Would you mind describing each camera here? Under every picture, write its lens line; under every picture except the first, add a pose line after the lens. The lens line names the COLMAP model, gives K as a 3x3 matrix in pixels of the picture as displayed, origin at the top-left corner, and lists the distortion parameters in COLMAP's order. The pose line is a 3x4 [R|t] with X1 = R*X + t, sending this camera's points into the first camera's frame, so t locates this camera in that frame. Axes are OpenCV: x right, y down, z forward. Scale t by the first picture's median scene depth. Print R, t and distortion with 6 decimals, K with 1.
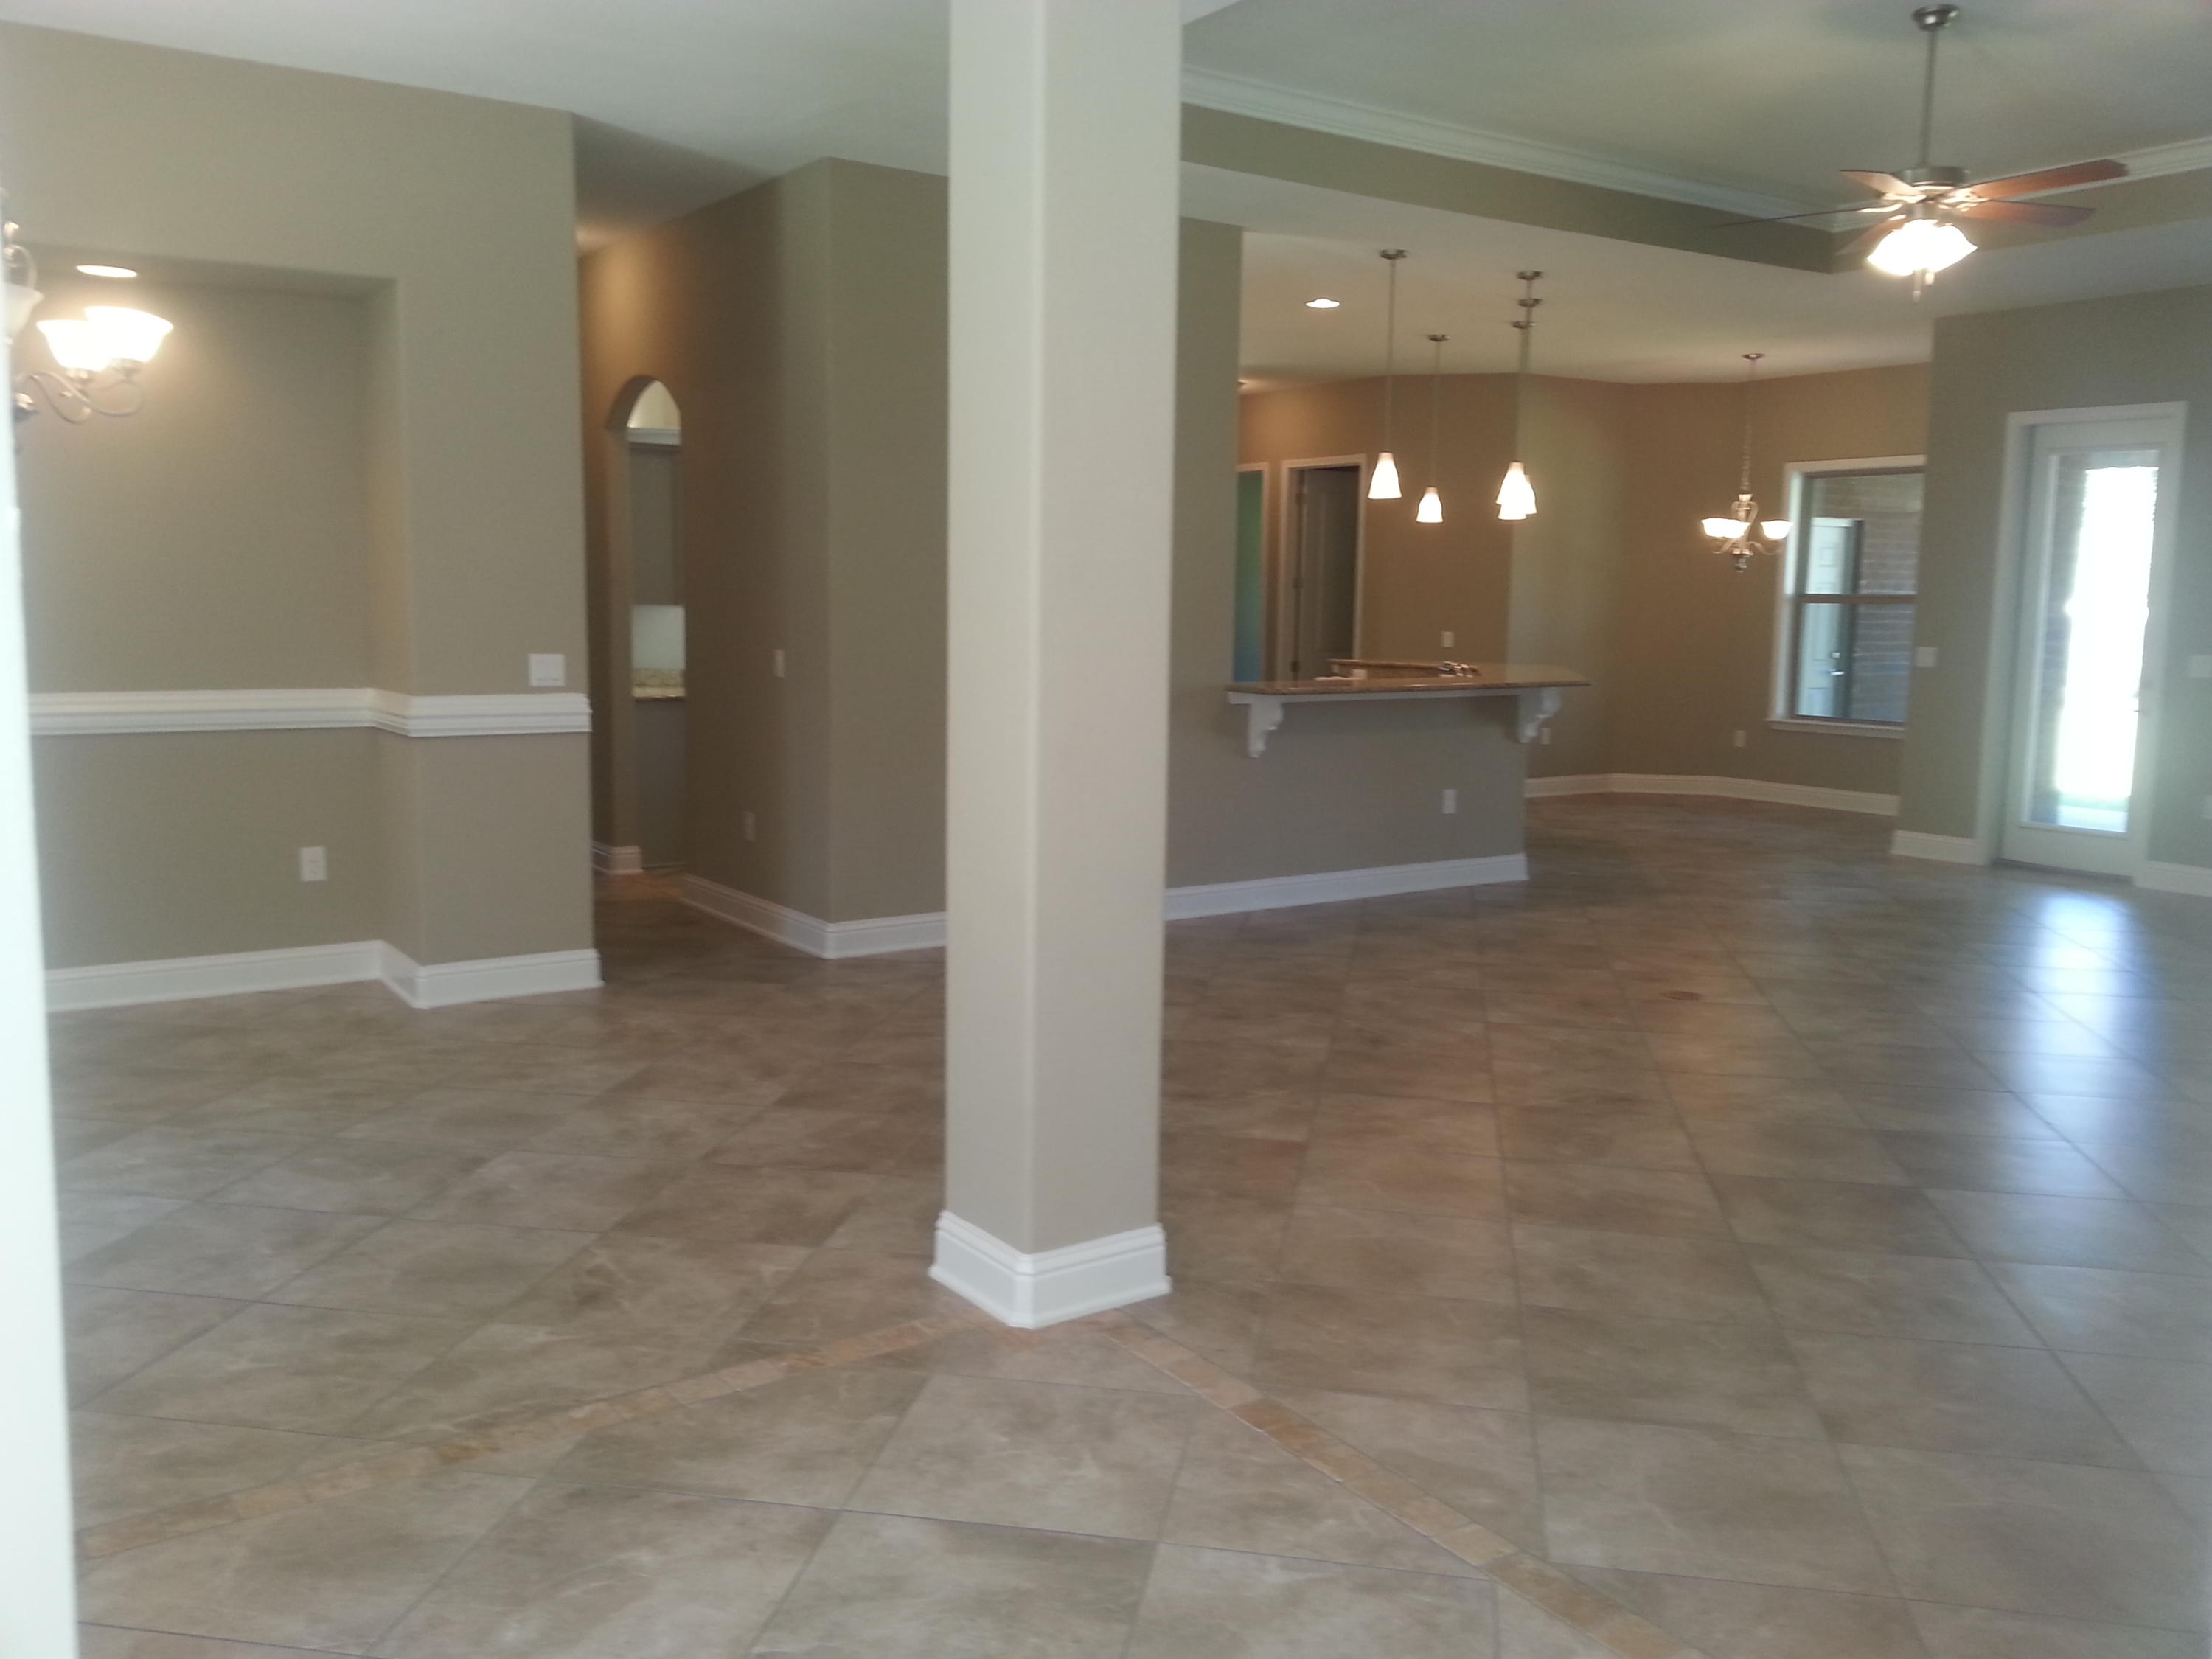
lens RADIAL K [[1803.0, 0, 1111.0], [0, 1803.0, 818.3], [0, 0, 1]] dist [0.135081, -0.218923]
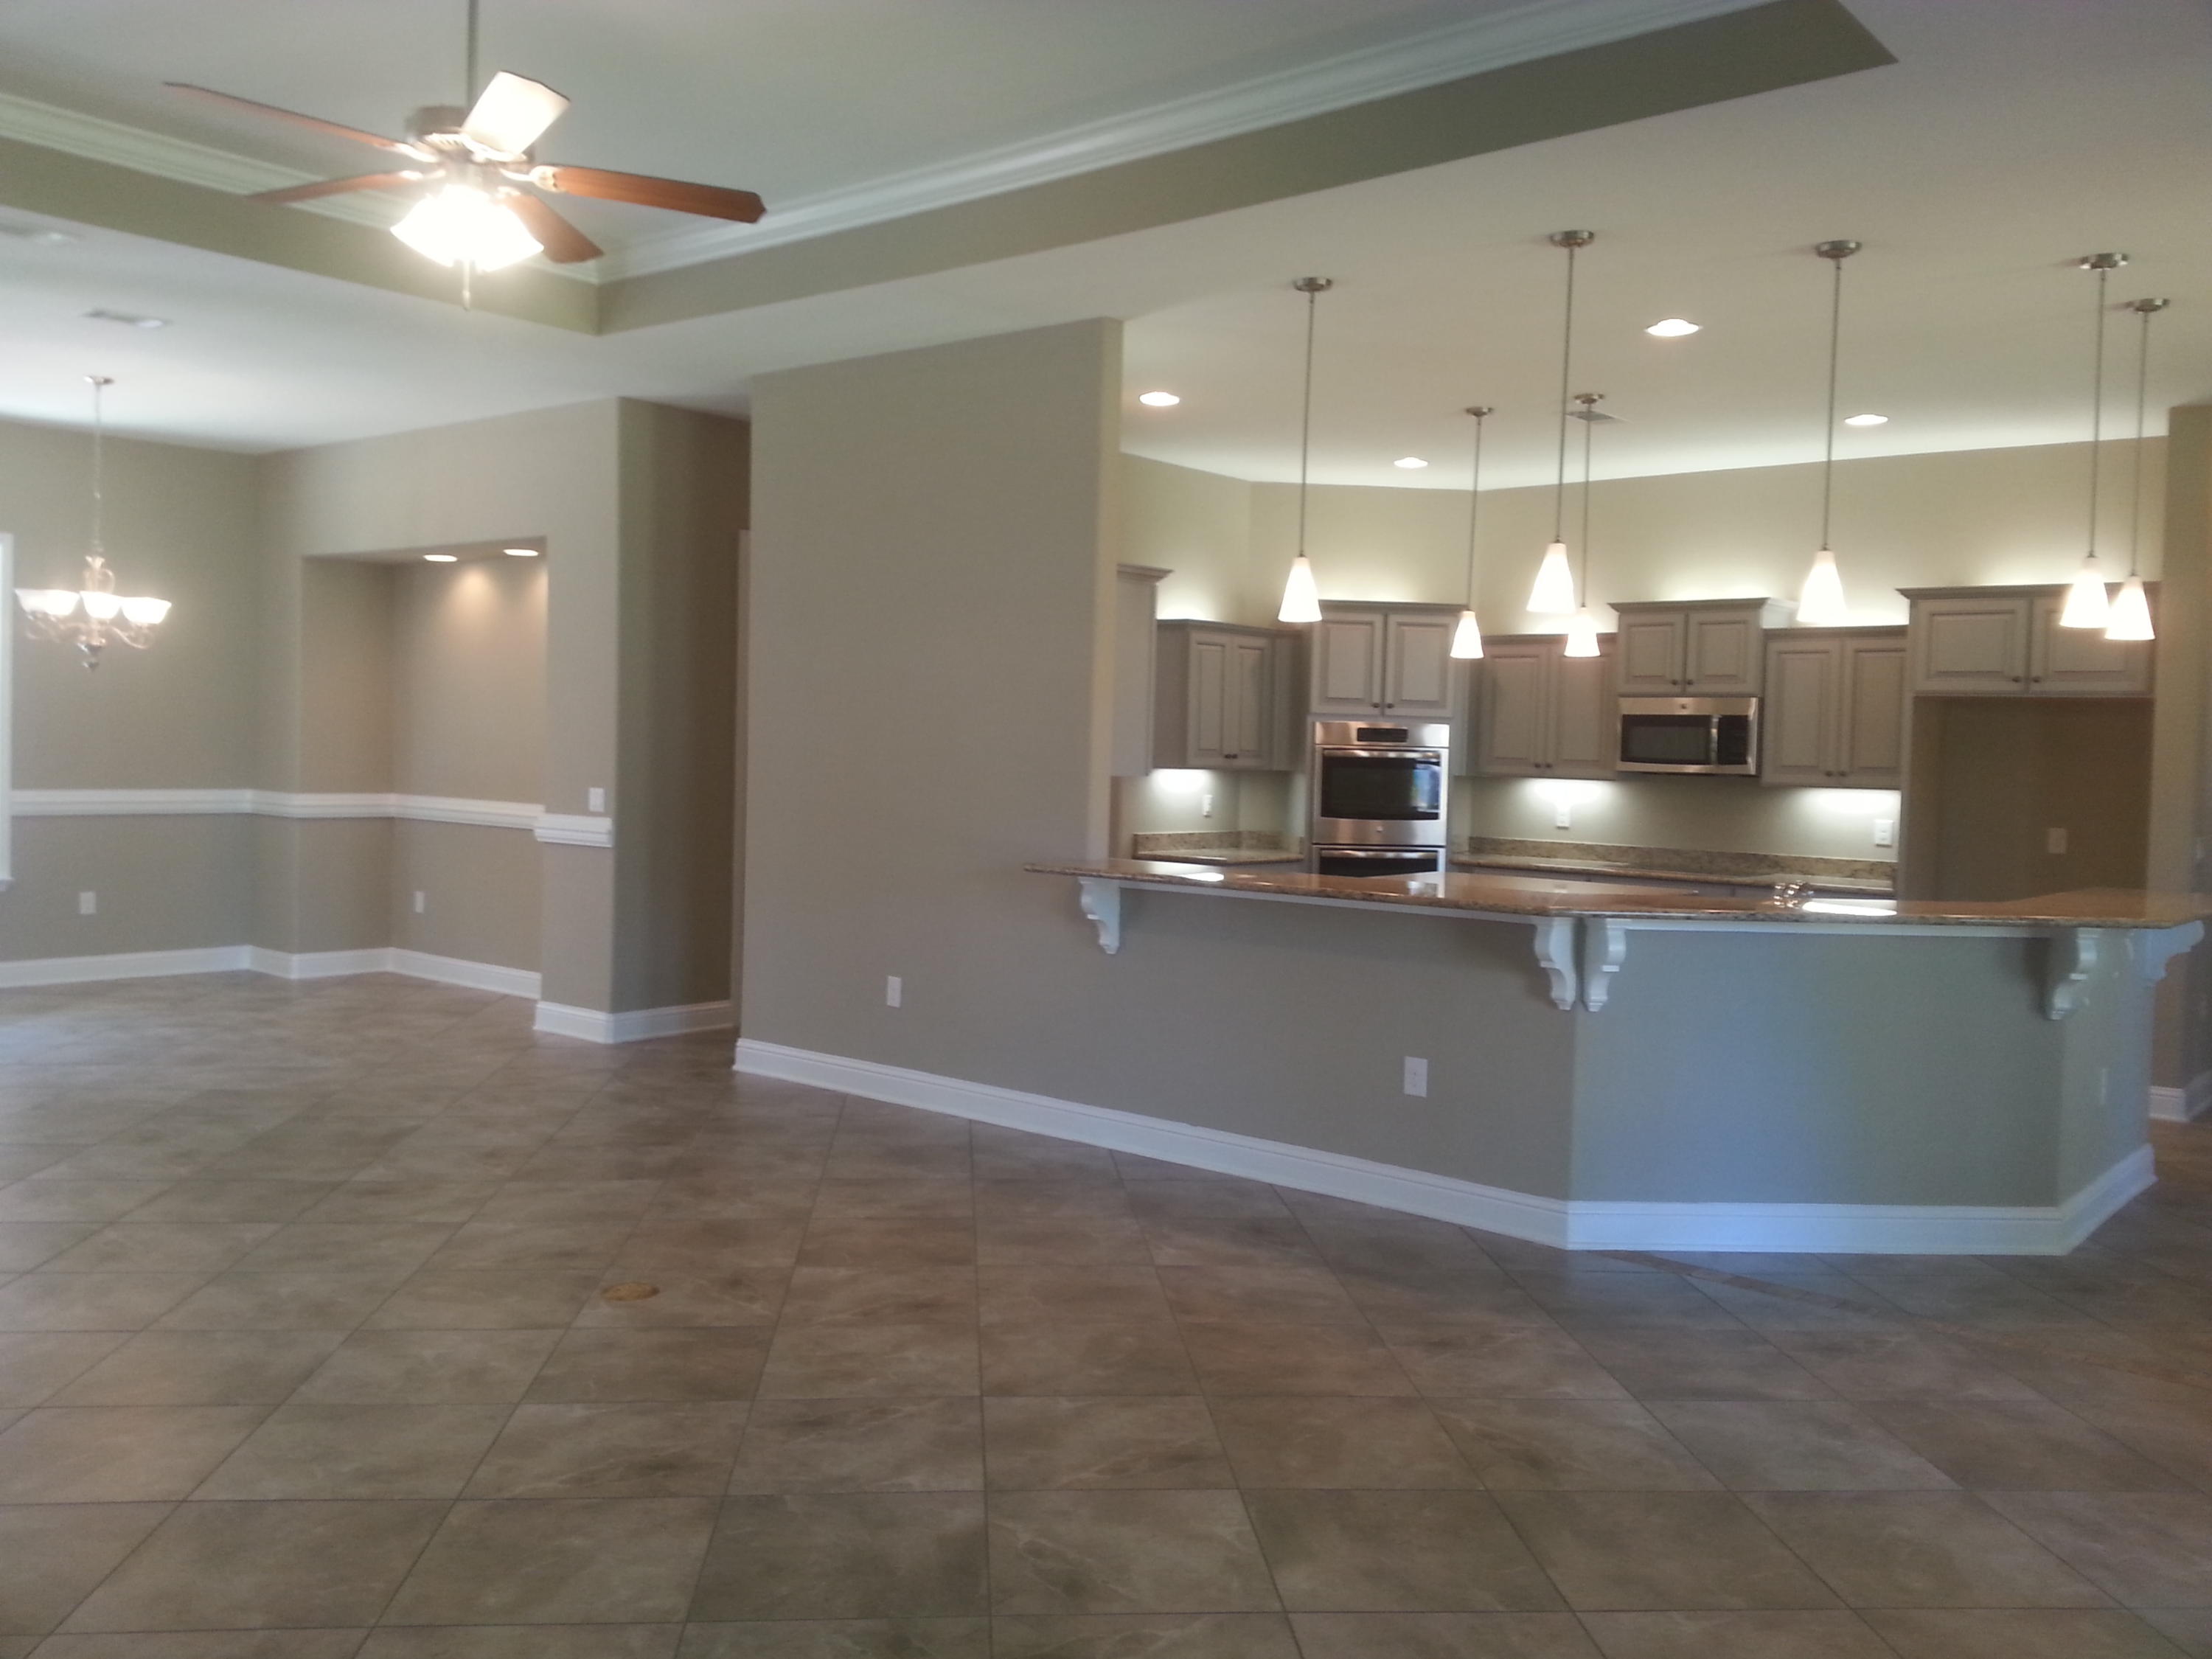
lens RADIAL K [[1803.0, 0, 1111.0], [0, 1803.0, 818.3], [0, 0, 1]] dist [0.135081, -0.218923]
pose [[0.259749, 0.032198, -0.965139, 0.743135], [-0.141697, 0.989897, -0.005111, -0.077827], [0.955224, 0.138085, 0.261687, 0.685364]]
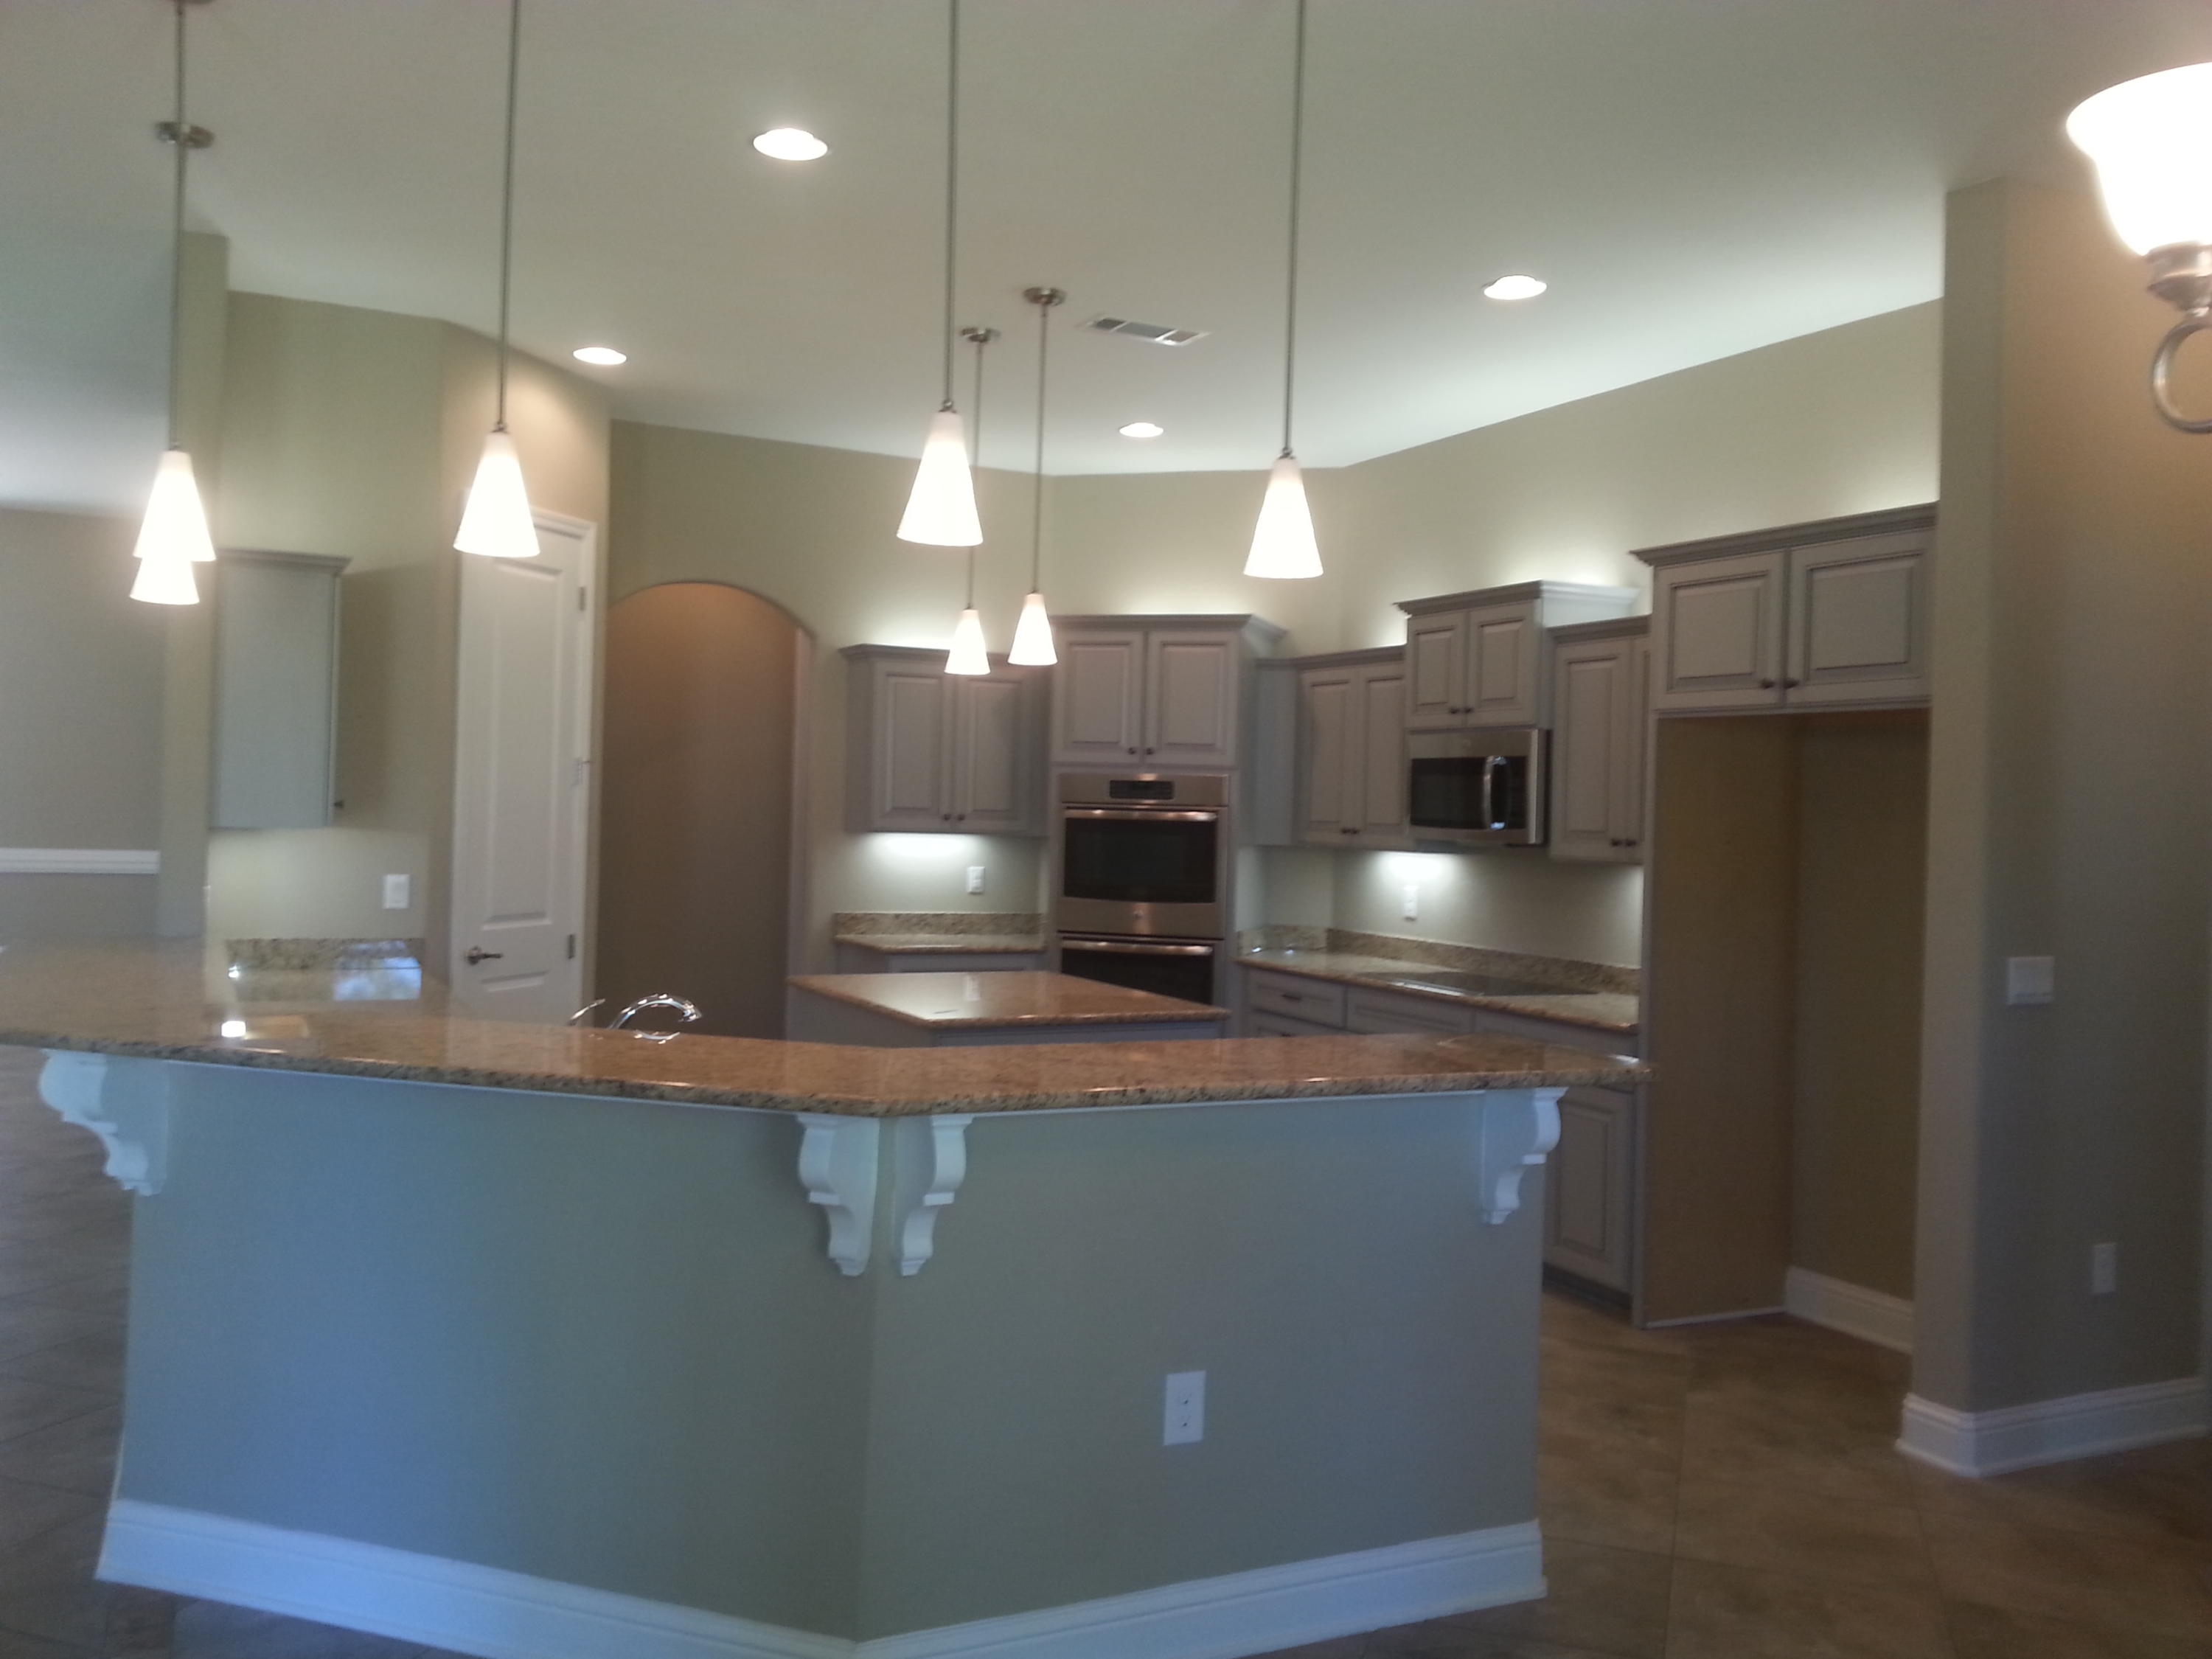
lens RADIAL K [[1803.0, 0, 1111.0], [0, 1803.0, 818.3], [0, 0, 1]] dist [0.135081, -0.218923]
pose [[-0.153842, -0.013188, -0.988008, 0.556503], [-0.151702, 0.988371, 0.010428, -0.147597], [0.976381, 0.151487, -0.154053, 1.218987]]
